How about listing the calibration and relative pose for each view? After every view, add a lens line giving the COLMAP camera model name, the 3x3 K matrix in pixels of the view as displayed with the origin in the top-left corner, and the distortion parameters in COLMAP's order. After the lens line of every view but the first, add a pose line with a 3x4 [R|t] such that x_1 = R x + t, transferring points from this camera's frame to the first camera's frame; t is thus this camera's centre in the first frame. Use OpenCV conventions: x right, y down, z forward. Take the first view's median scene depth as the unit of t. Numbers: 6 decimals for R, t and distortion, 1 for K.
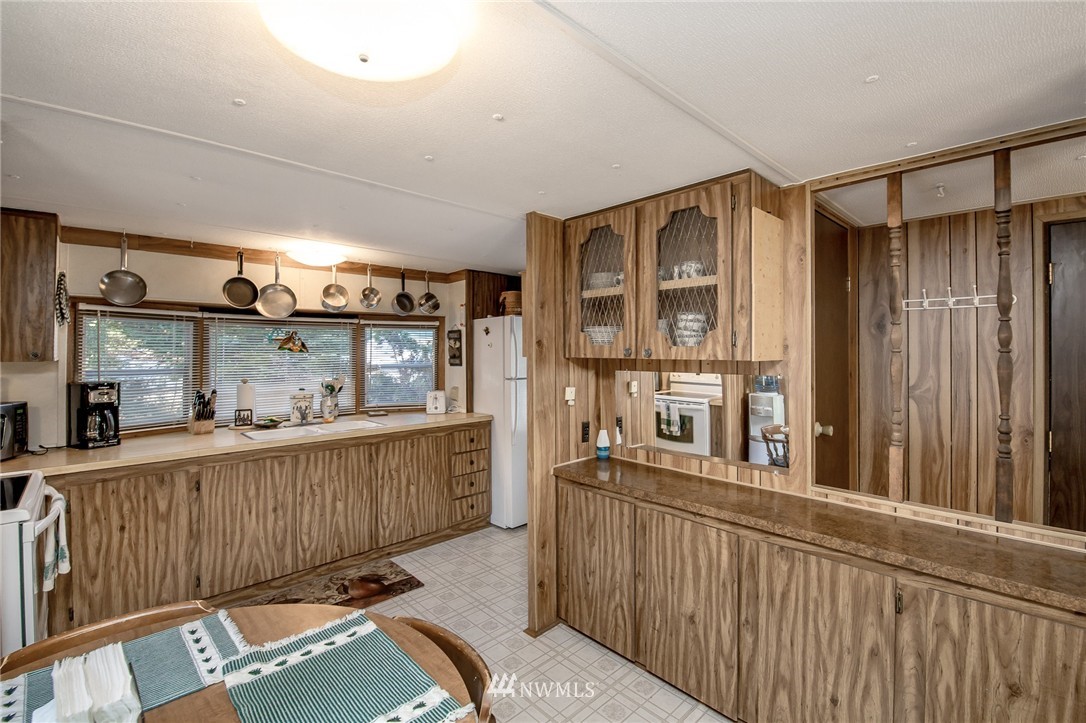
lens RADIAL K [[477.0, 0, 537.7], [0, 477.0, 350.9], [0, 0, 1]] dist [0.000858, -0.009852]
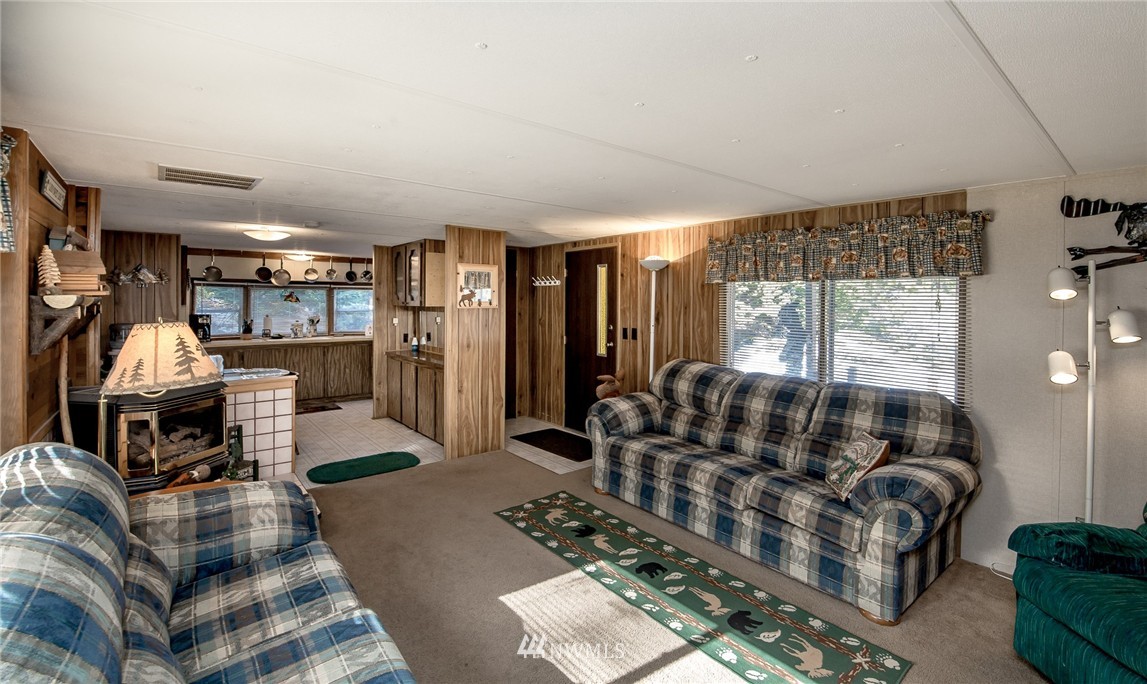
lens RADIAL K [[500.6, 0, 572.2], [0, 500.6, 303.8], [0, 0, 1]] dist [-0.001515, -0.000210]
pose [[0.997617, 0.006795, -0.068658, 0.997837], [-0.006696, 0.999976, 0.001669, -0.002600], [0.068667, -0.001205, 0.997639, -1.254338]]
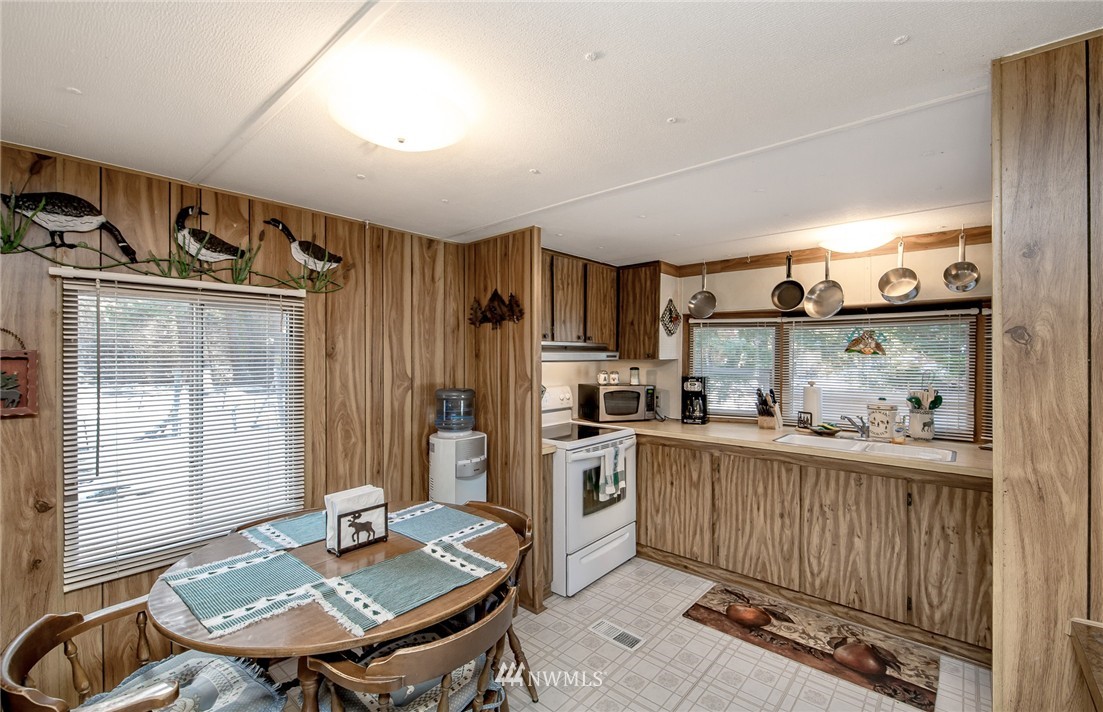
lens RADIAL K [[472.1, 0, 551.5], [0, 472.1, 356.0], [0, 0, 1]] dist [-0.000807, -0.000320]
pose [[0.103084, 0.004312, -0.994663, 0.356308], [-0.005402, 0.999978, 0.003775, 0.005731], [0.994658, 0.004984, 0.103105, 0.430270]]
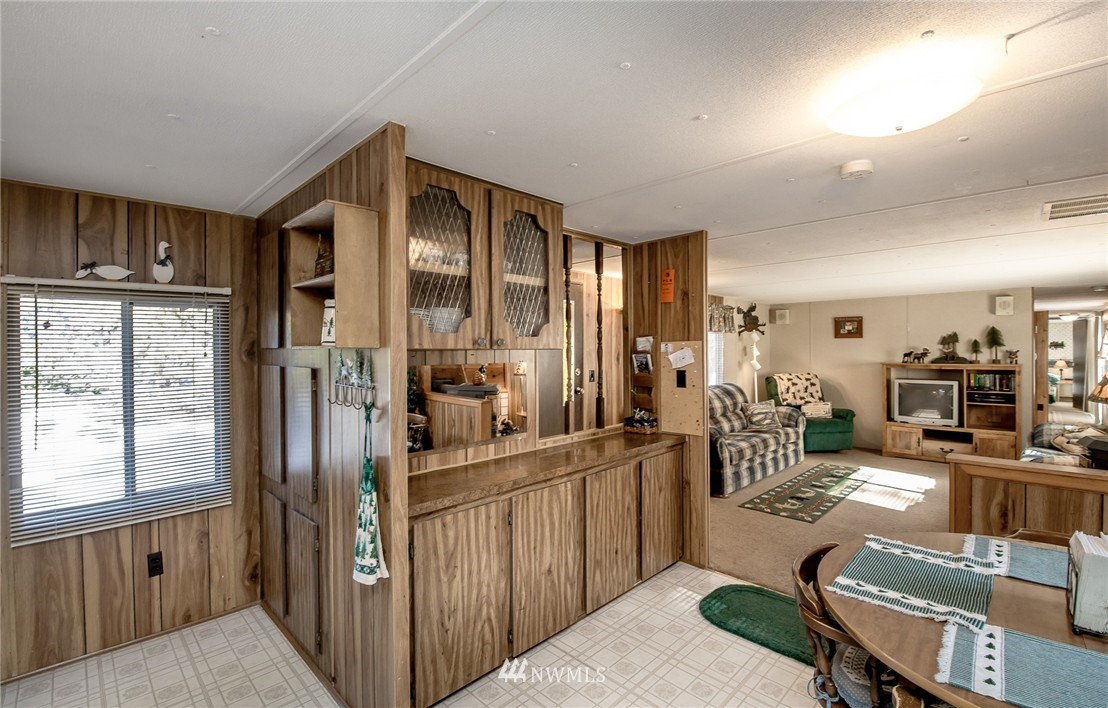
lens RADIAL K [[495.8, 0, 554.0], [0, 495.8, 354.0], [0, 0, 1]] dist [-0.000516, -0.012927]
pose [[-0.049984, -0.003705, 0.998743, -0.607743], [0.009124, 0.999950, 0.004167, 0.018342], [-0.998708, 0.009321, -0.049948, 0.715163]]
